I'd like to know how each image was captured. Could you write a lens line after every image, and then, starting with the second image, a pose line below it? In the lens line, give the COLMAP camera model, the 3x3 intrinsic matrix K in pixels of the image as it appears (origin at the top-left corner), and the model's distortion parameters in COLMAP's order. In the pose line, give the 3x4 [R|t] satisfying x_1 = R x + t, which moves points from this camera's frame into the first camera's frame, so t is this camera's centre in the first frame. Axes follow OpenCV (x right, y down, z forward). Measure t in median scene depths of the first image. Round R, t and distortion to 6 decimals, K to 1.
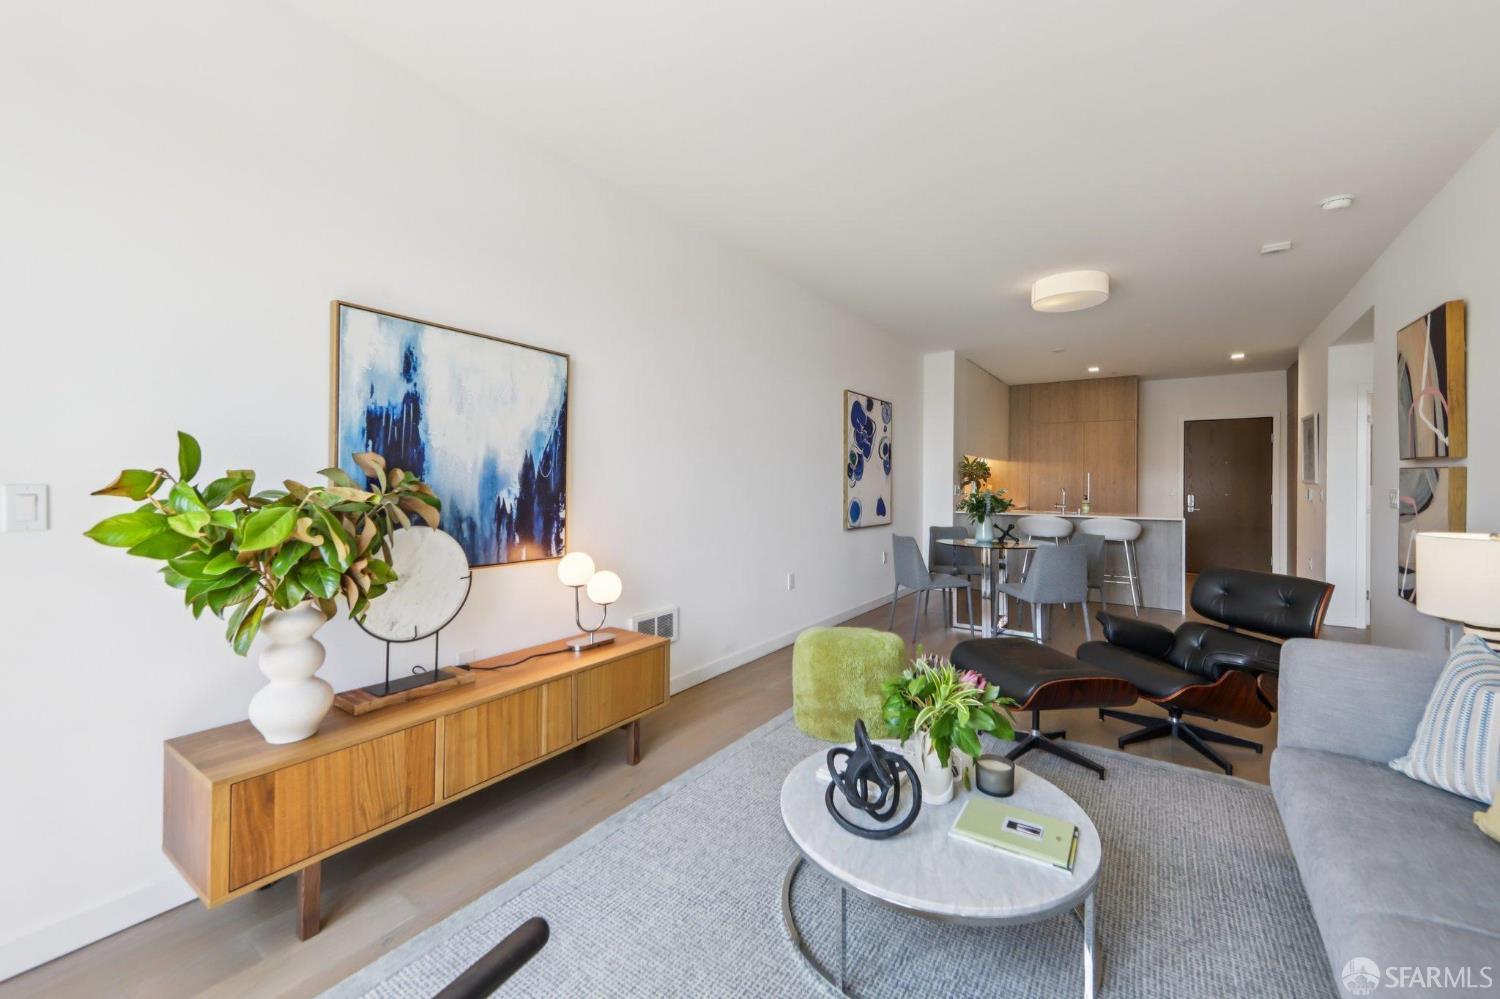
lens RADIAL K [[600.2, 0, 754.6], [0, 600.2, 490.8], [0, 0, 1]] dist [0.010473, 0.000144]
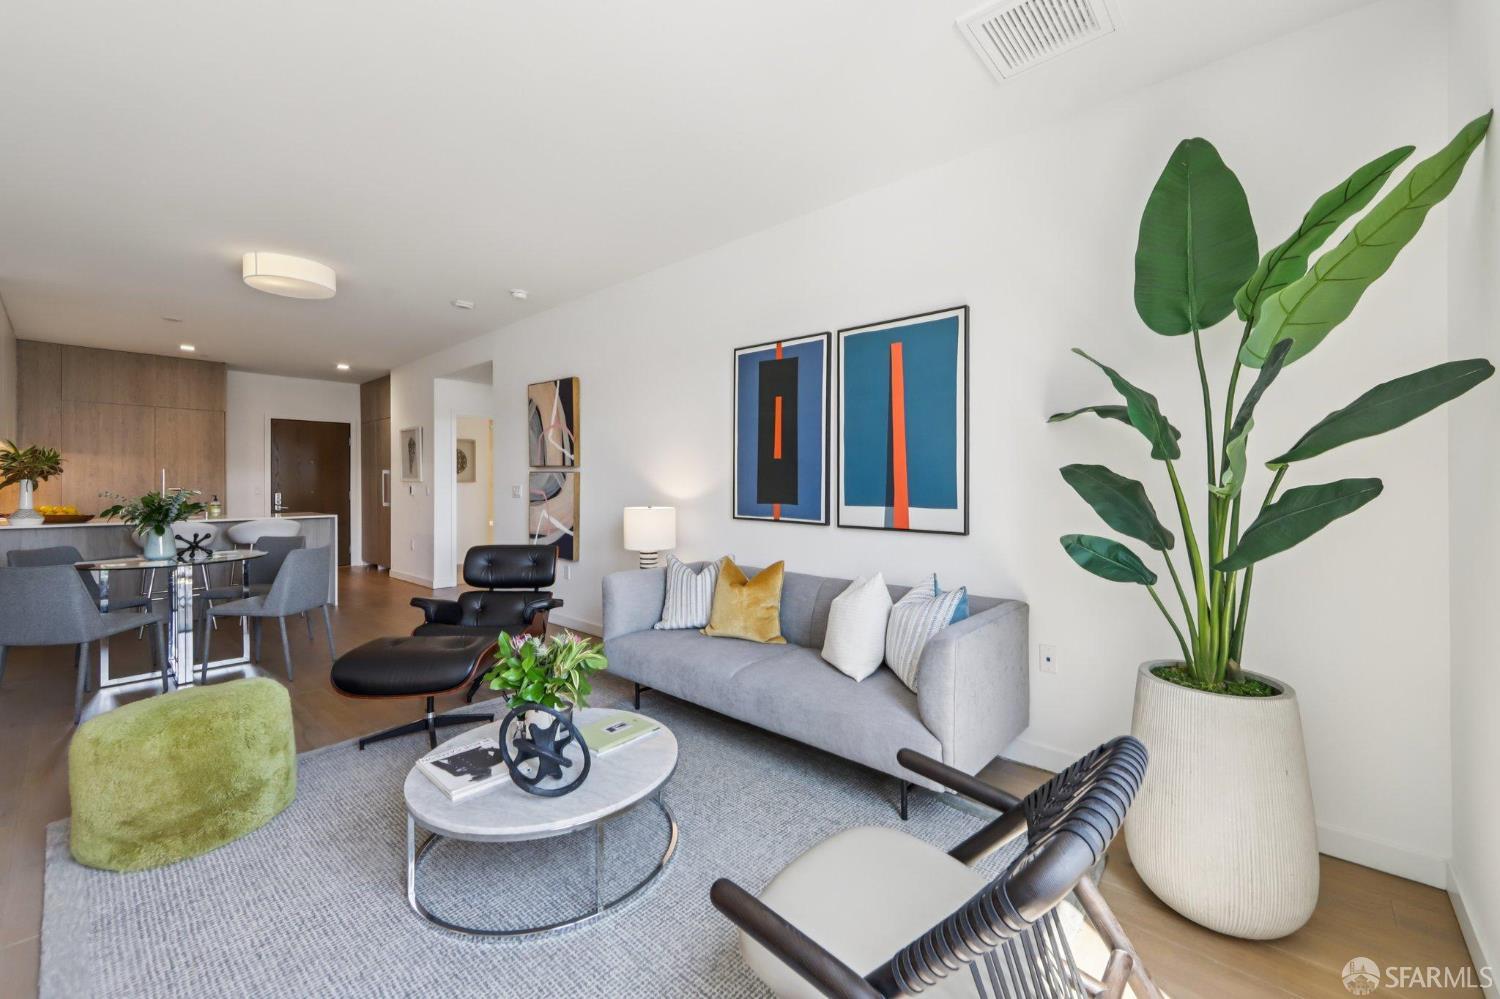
lens RADIAL K [[600.2, 0, 754.1], [0, 600.2, 486.3], [0, 0, 1]] dist [0.010473, 0.000144]
pose [[0.128413, -0.010433, 0.991666, -0.392075], [0.014444, 0.999858, 0.008649, -0.004650], [-0.991616, 0.013213, 0.128545, 0.215606]]
